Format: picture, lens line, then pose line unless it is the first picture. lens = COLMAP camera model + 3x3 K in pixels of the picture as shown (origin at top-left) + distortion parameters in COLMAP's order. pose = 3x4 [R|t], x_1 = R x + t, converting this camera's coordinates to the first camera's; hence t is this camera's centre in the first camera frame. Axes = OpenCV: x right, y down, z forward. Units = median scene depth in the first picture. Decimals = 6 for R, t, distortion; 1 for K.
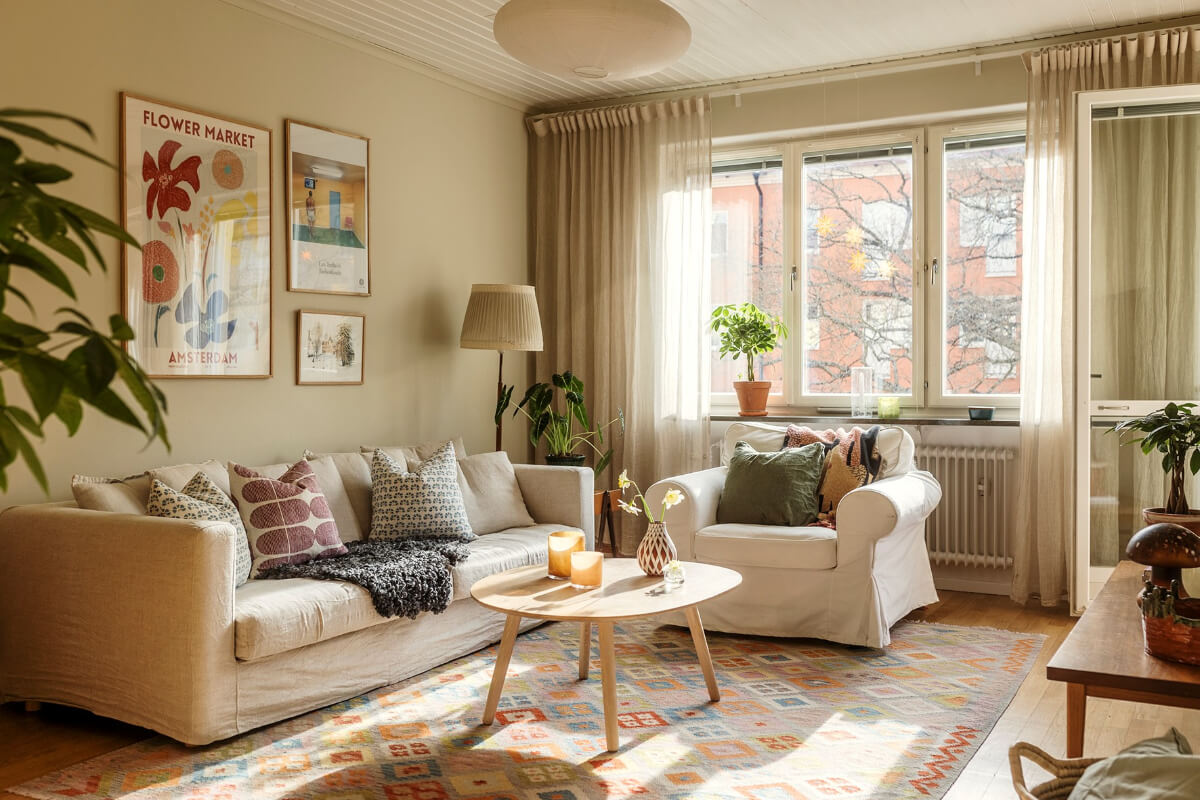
lens RADIAL K [[1208.5, 0, 600.0], [0, 1208.5, 400.0], [0, 0, 1]] dist [-0.001396, -0.007022]
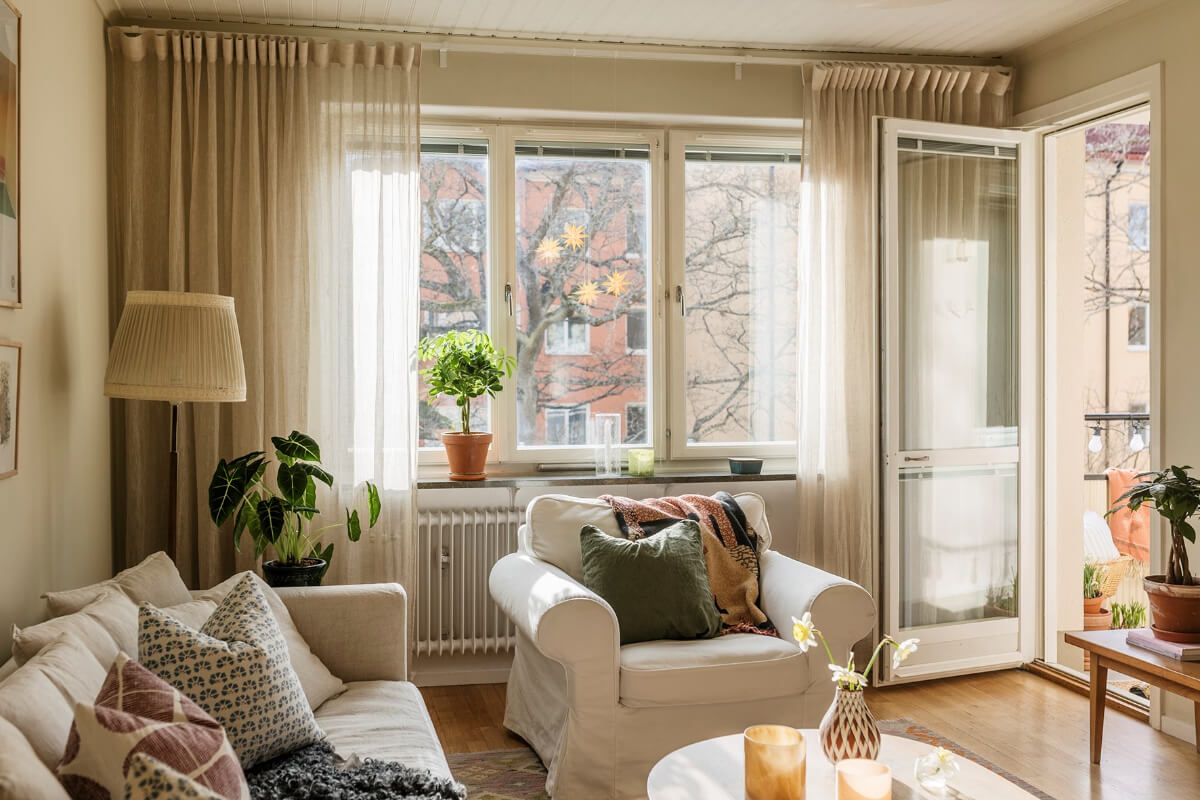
lens RADIAL K [[1208.5, 0, 585.3], [0, 1208.5, 386.2], [0, 0, 1]] dist [0.003788, -0.003272]
pose [[0.744176, -0.008608, 0.667929, -0.339840], [0.015109, 0.999878, -0.003948, -0.043189], [-0.667813, 0.013030, 0.744215, 0.407324]]
